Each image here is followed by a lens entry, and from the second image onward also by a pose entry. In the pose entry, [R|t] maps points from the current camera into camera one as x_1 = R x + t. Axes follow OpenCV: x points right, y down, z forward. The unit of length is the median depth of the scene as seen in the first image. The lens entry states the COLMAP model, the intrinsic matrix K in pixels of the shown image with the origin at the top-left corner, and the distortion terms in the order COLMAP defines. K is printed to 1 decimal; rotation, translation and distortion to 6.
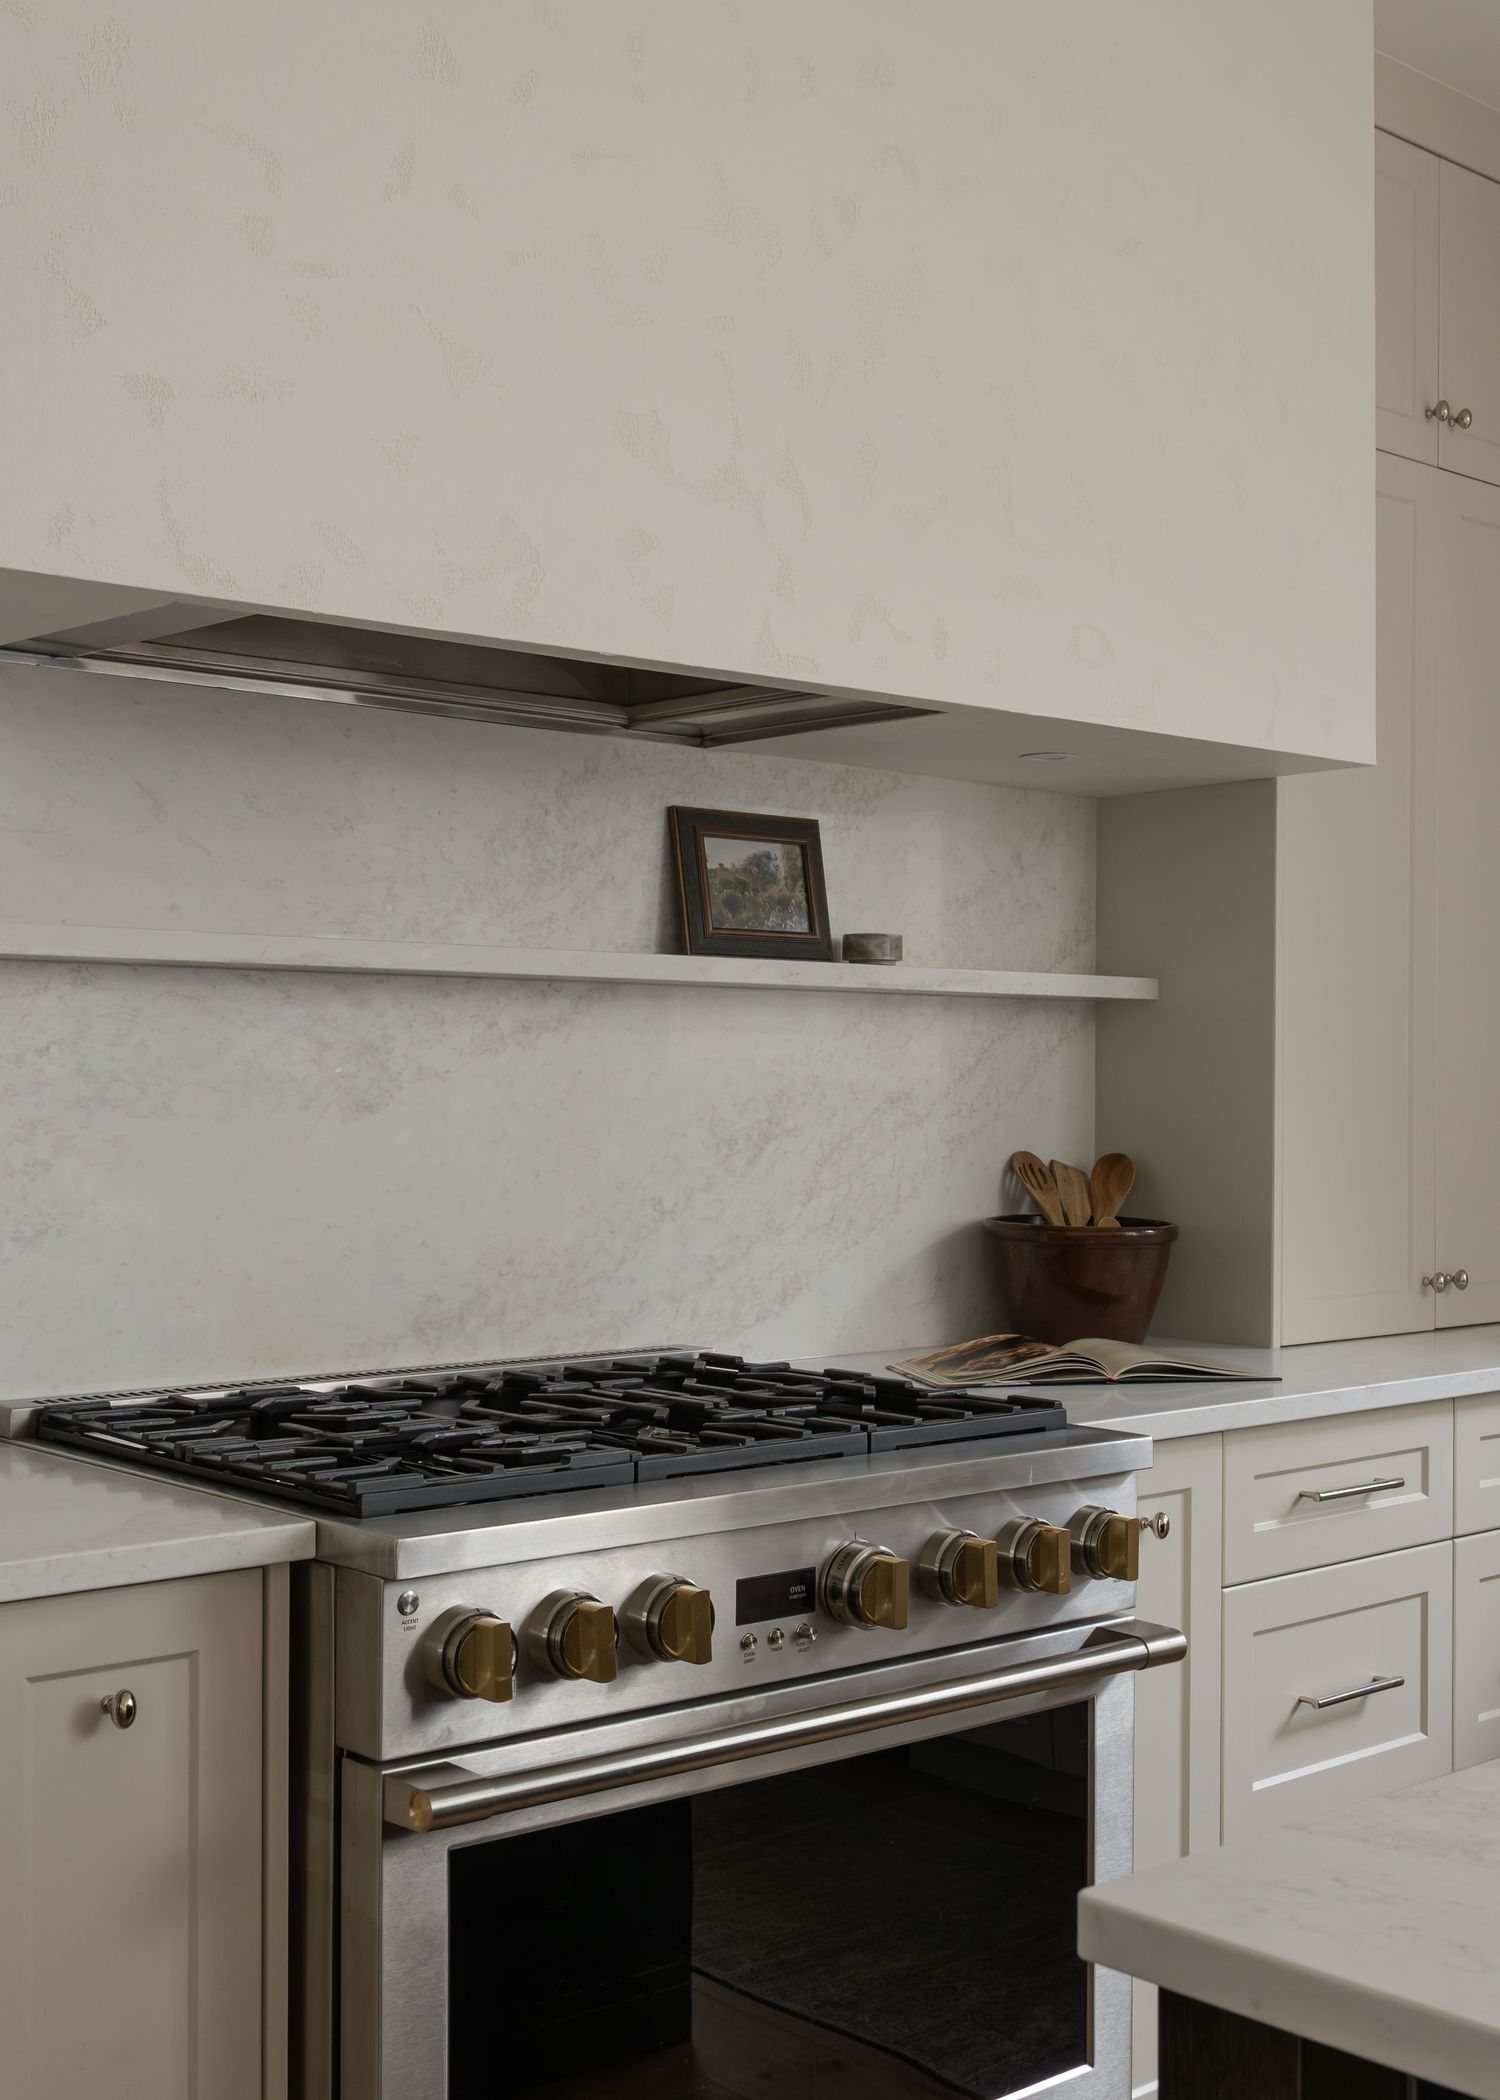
lens RADIAL K [[2507.1, 0, 772.6], [0, 2507.1, 1105.4], [0, 0, 1]] dist [-0.030865, 0.000000]
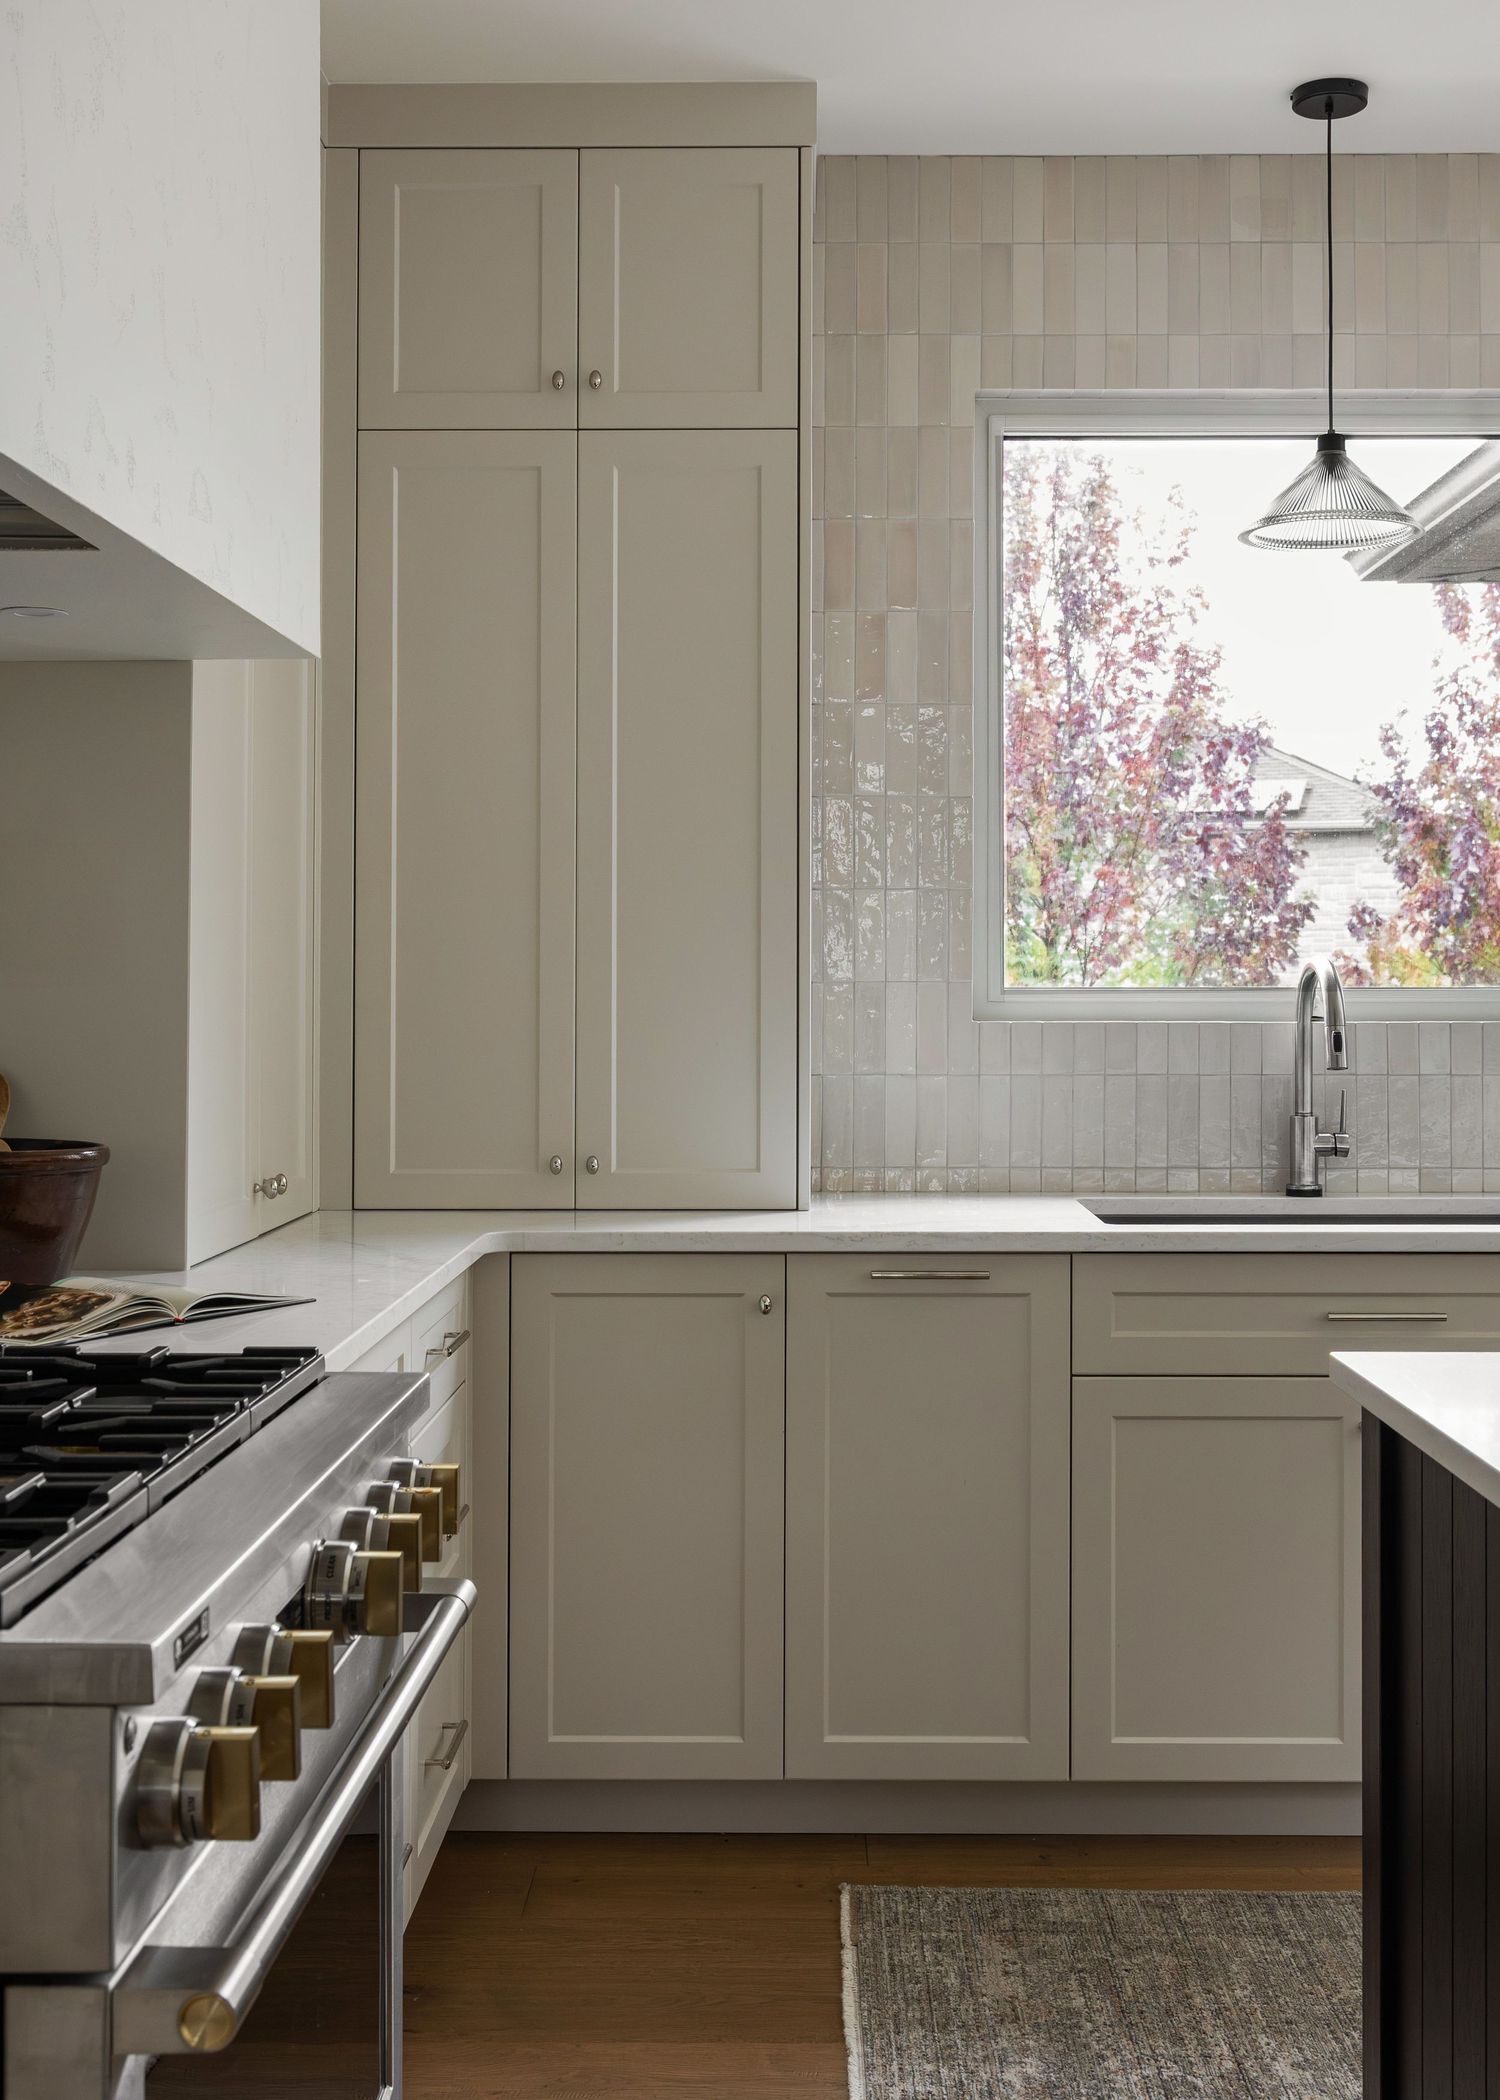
lens RADIAL K [[2347.6, 0, 655.9], [0, 2347.6, 943.6], [0, 0, 1]] dist [0.019846, 0.000000]
pose [[0.665207, 0.006943, 0.746627, -0.378005], [0.012046, 0.999727, -0.020029, -0.005372], [-0.746562, 0.022317, 0.664942, 0.324858]]
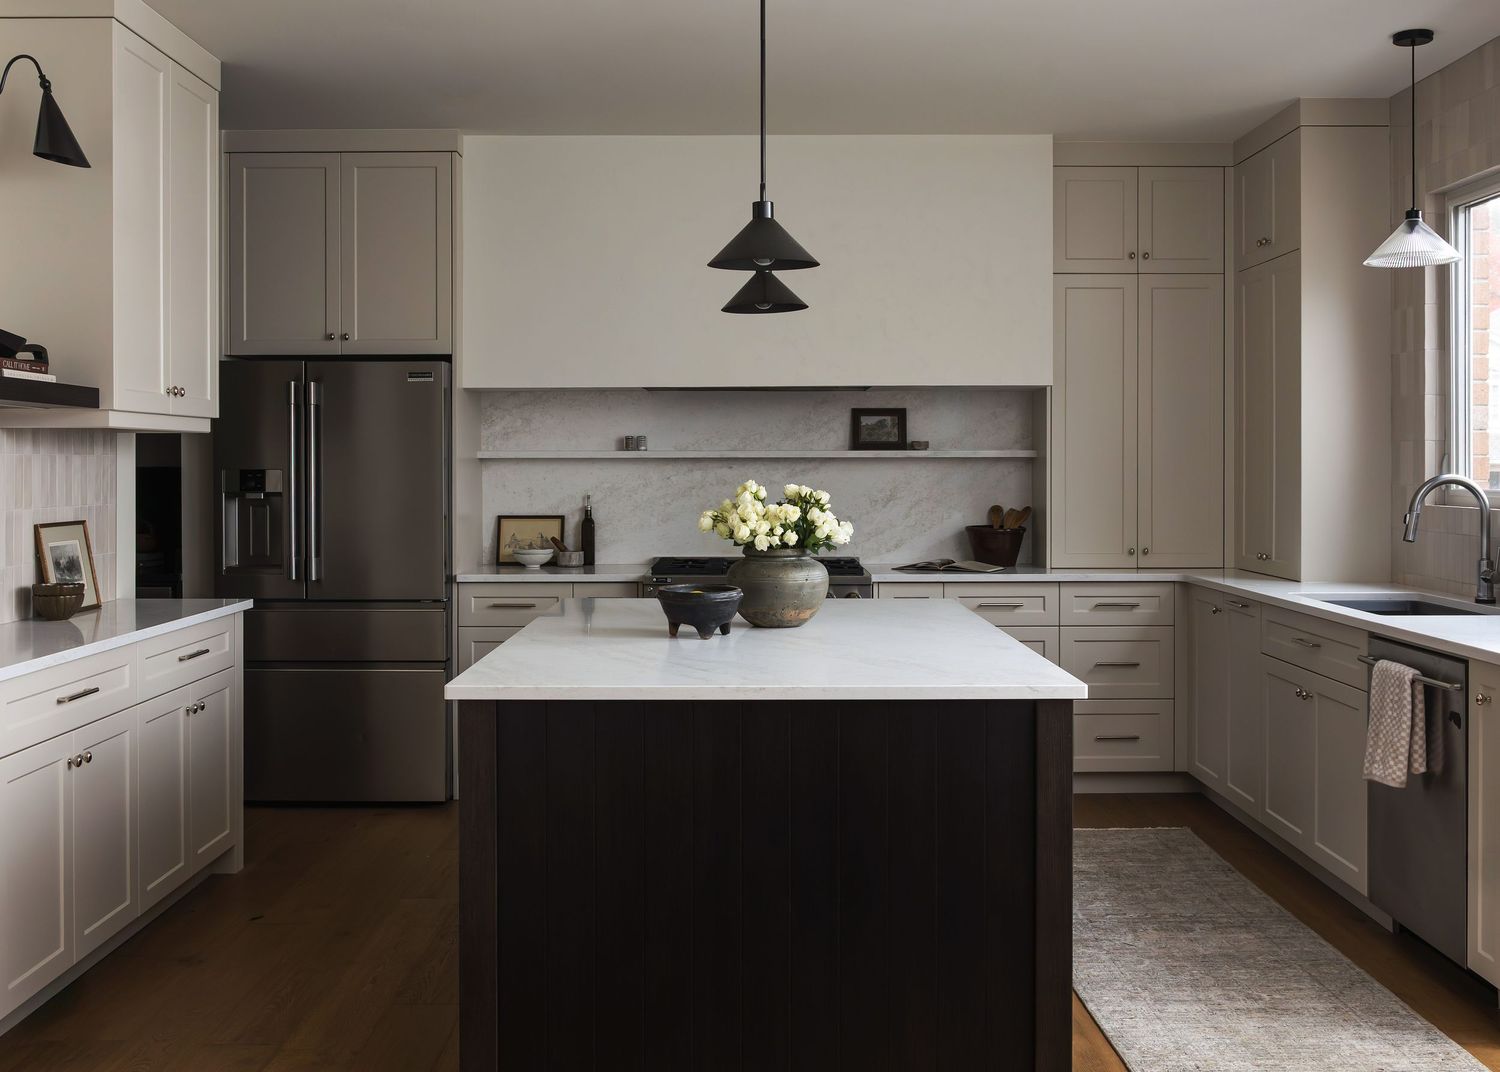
lens RADIAL K [[1537.7, 0, 742.8], [0, 1537.7, 466.8], [0, 0, 1]] dist [-0.010296, 0.000000]
pose [[0.743031, -0.006477, -0.669225, 1.295648], [-0.001265, 0.999938, -0.011081, -0.009267], [0.669255, 0.009080, 0.742977, -0.741820]]
